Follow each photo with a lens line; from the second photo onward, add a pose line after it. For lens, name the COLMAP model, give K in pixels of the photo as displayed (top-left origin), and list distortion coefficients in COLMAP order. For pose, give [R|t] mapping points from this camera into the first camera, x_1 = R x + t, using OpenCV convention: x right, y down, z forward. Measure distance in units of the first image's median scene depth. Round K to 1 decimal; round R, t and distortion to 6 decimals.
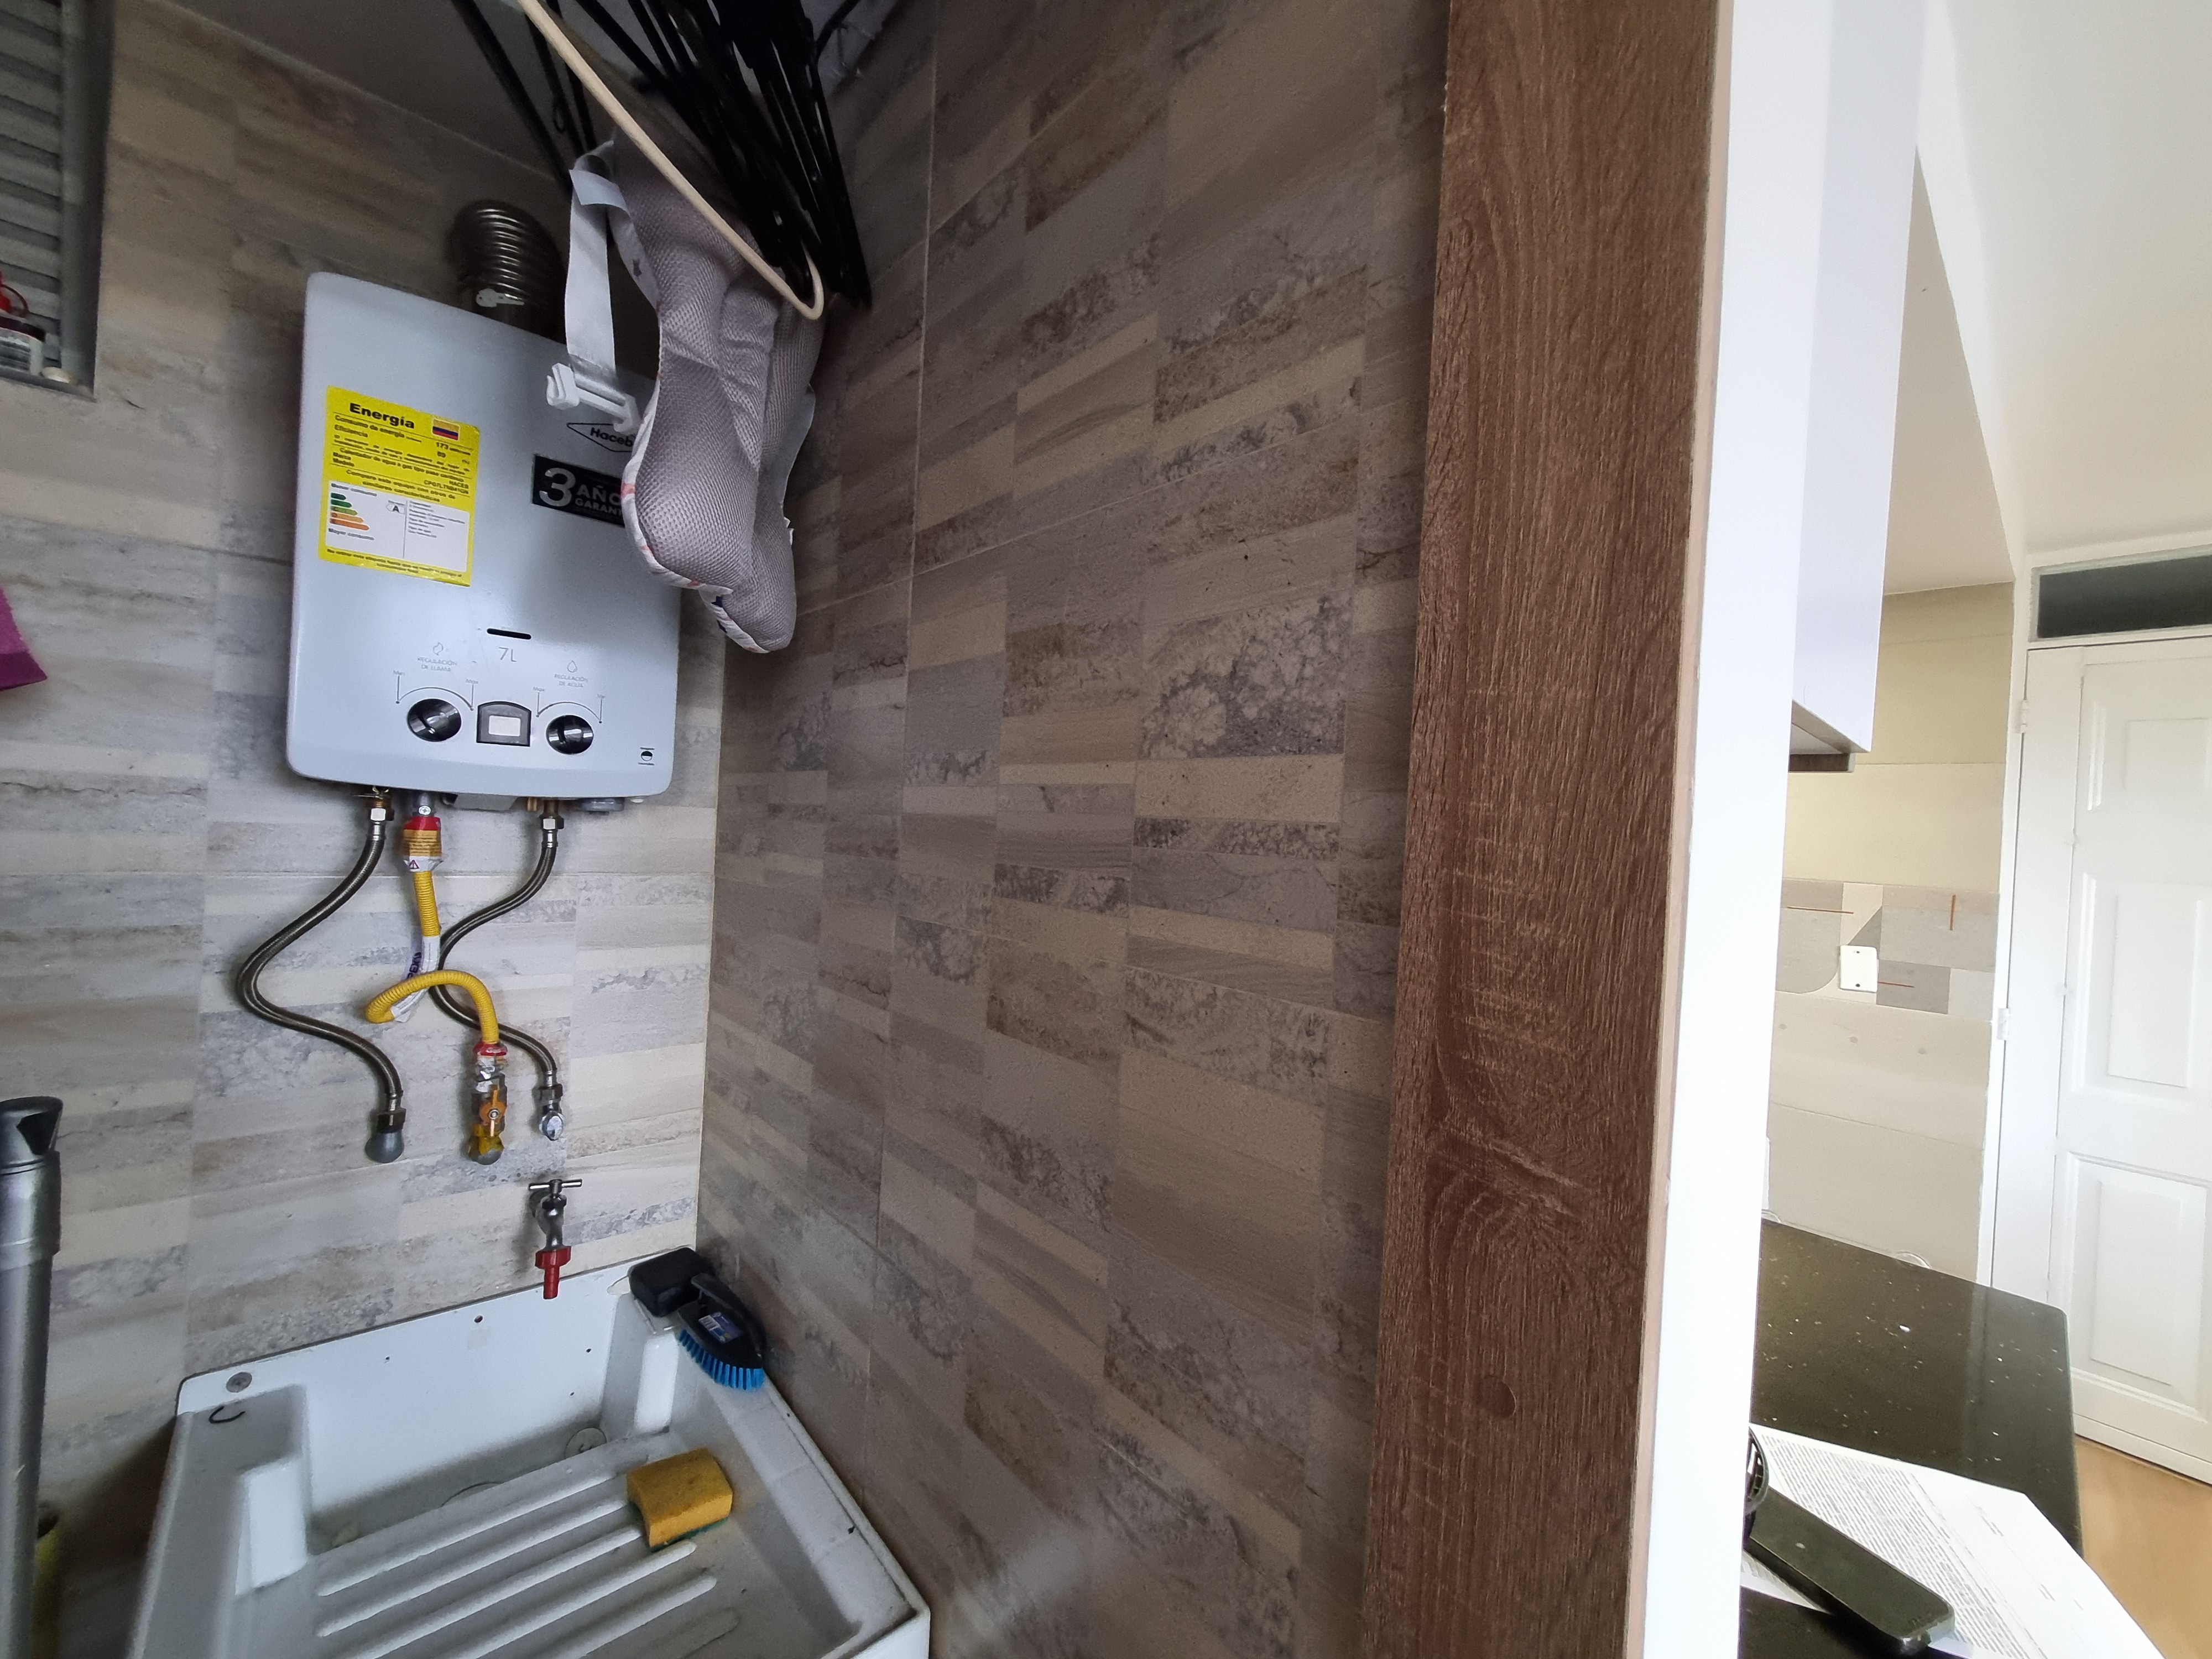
lens RADIAL K [[865.7, 0, 1113.3], [0, 865.7, 828.0], [0, 0, 1]] dist [-0.000178, 0.000101]
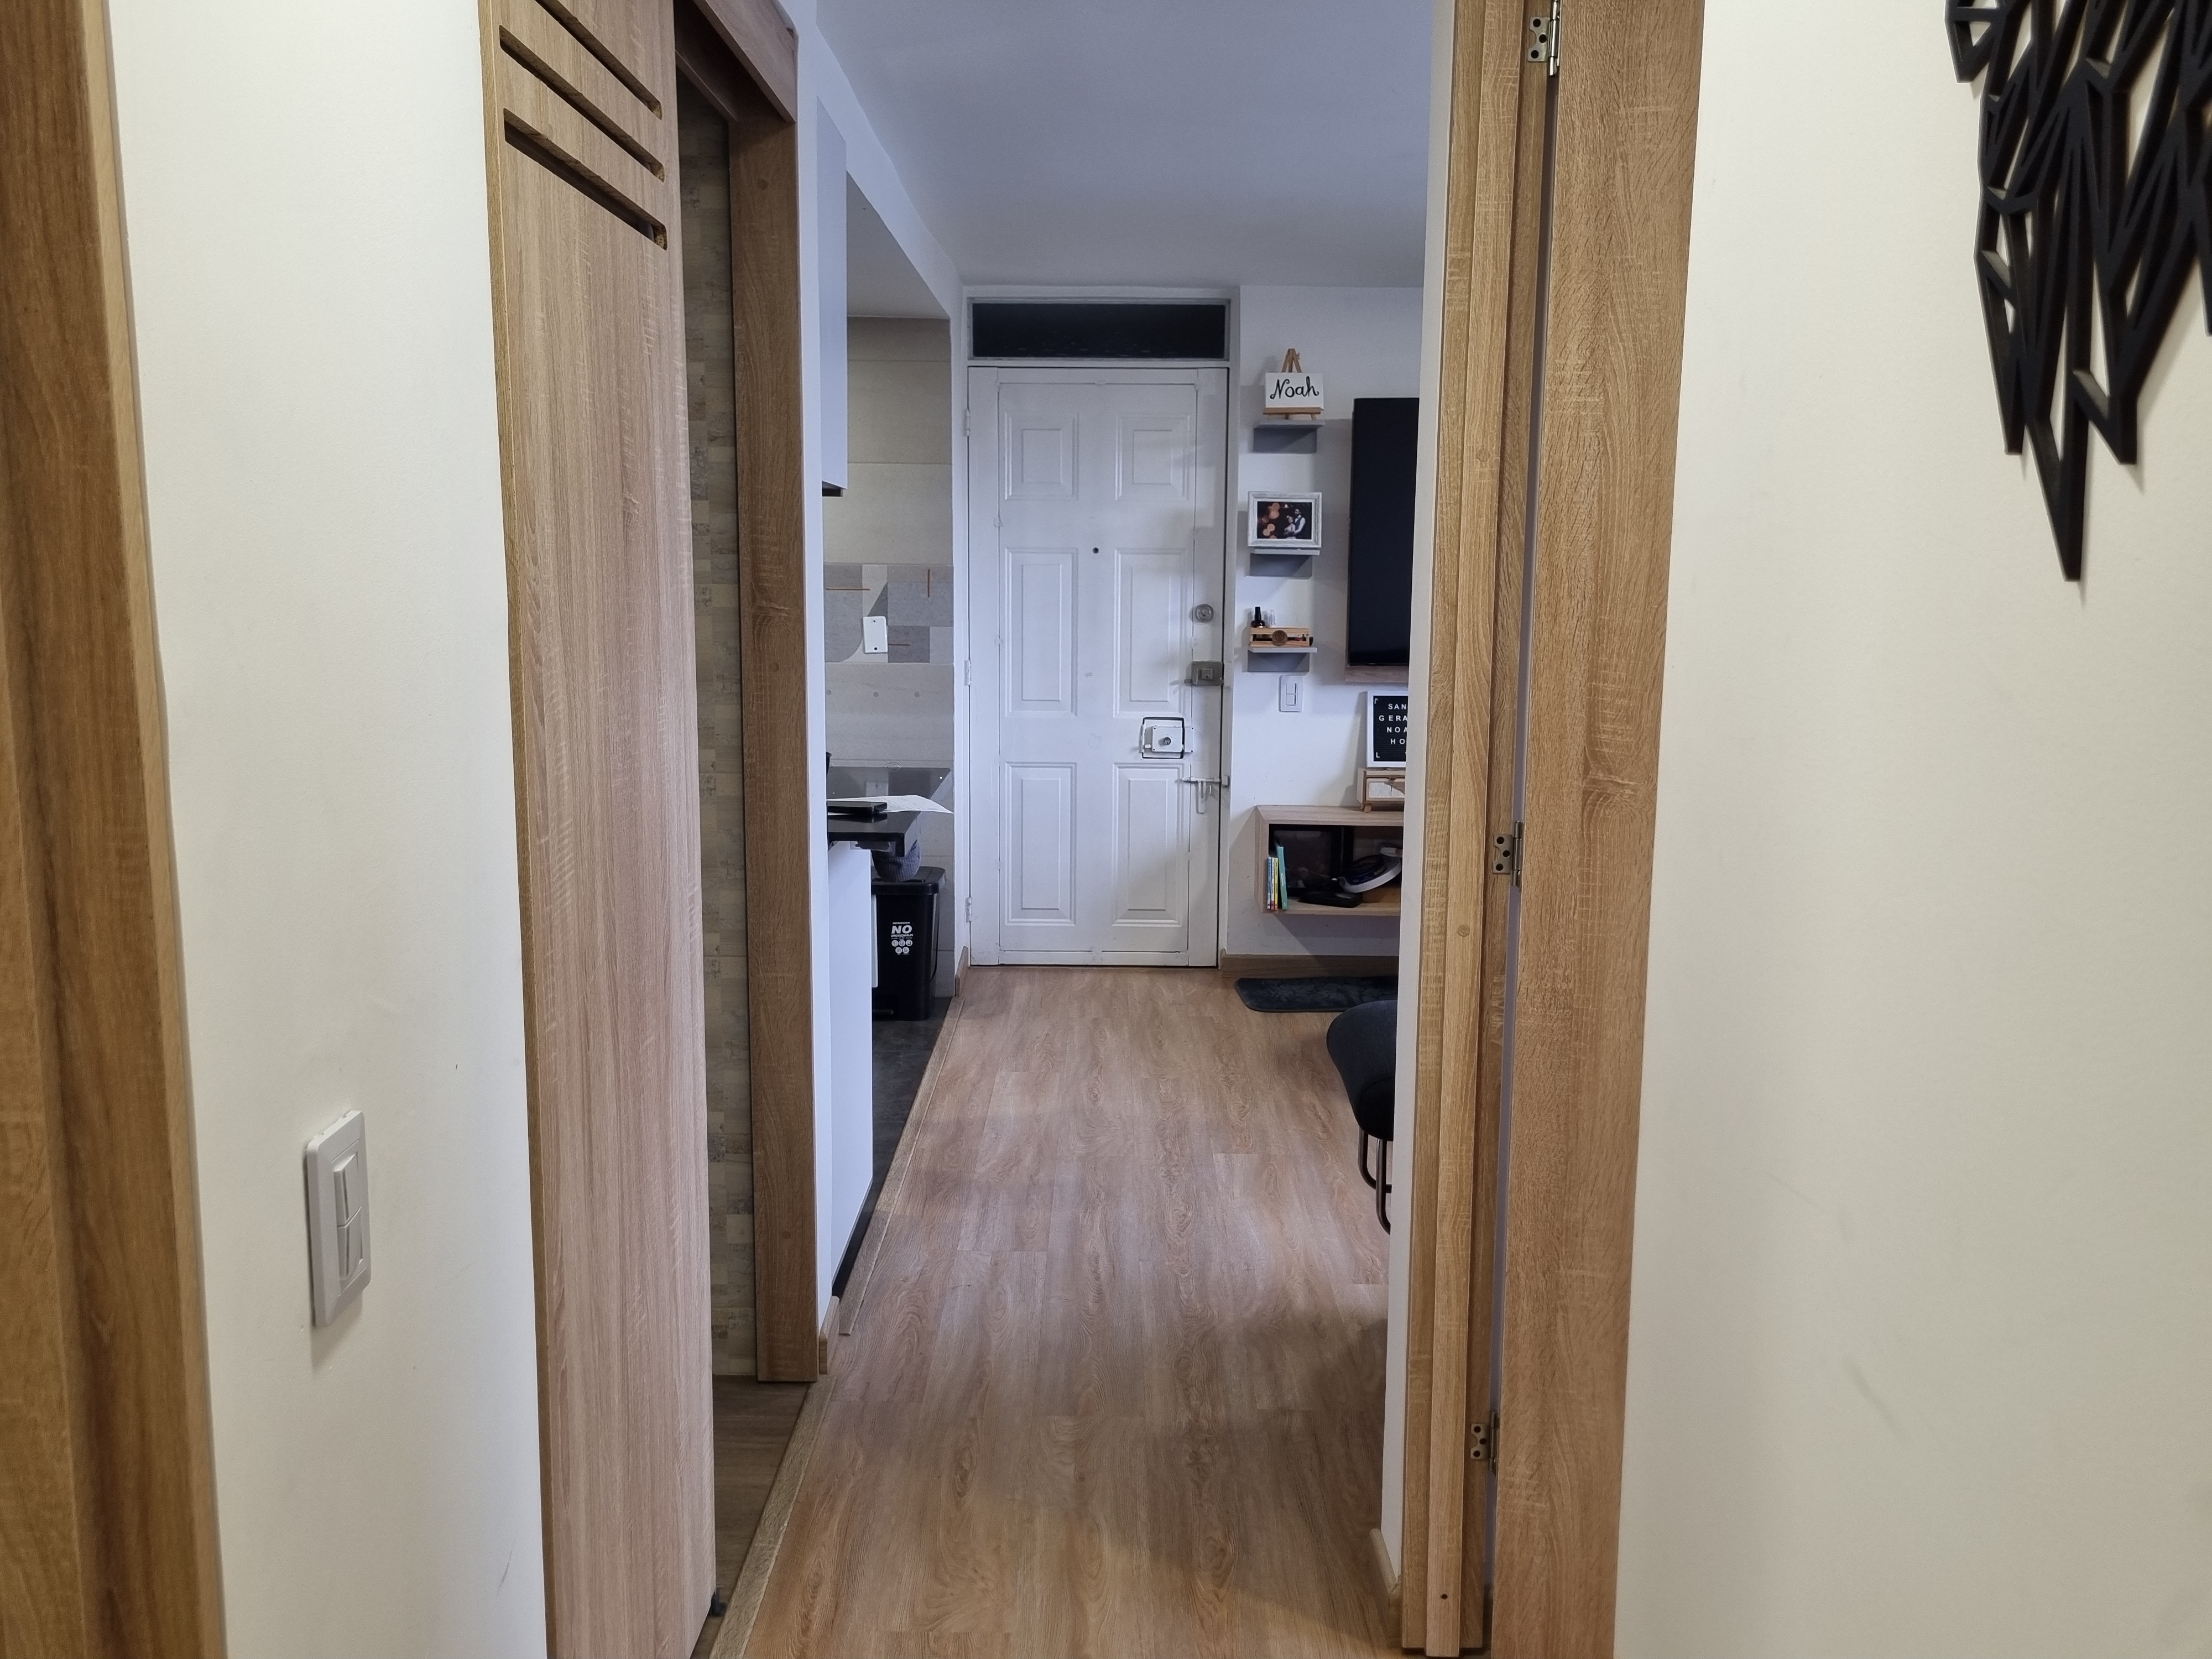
lens RADIAL K [[1671.1, 0, 1097.1], [0, 1671.1, 815.7], [0, 0, 1]] dist [0.037632, -0.009073]
pose [[0.679638, -0.151888, 0.717650, -0.698002], [0.029270, 0.983164, 0.180364, -0.003731], [-0.732963, -0.101577, 0.672642, -0.892471]]
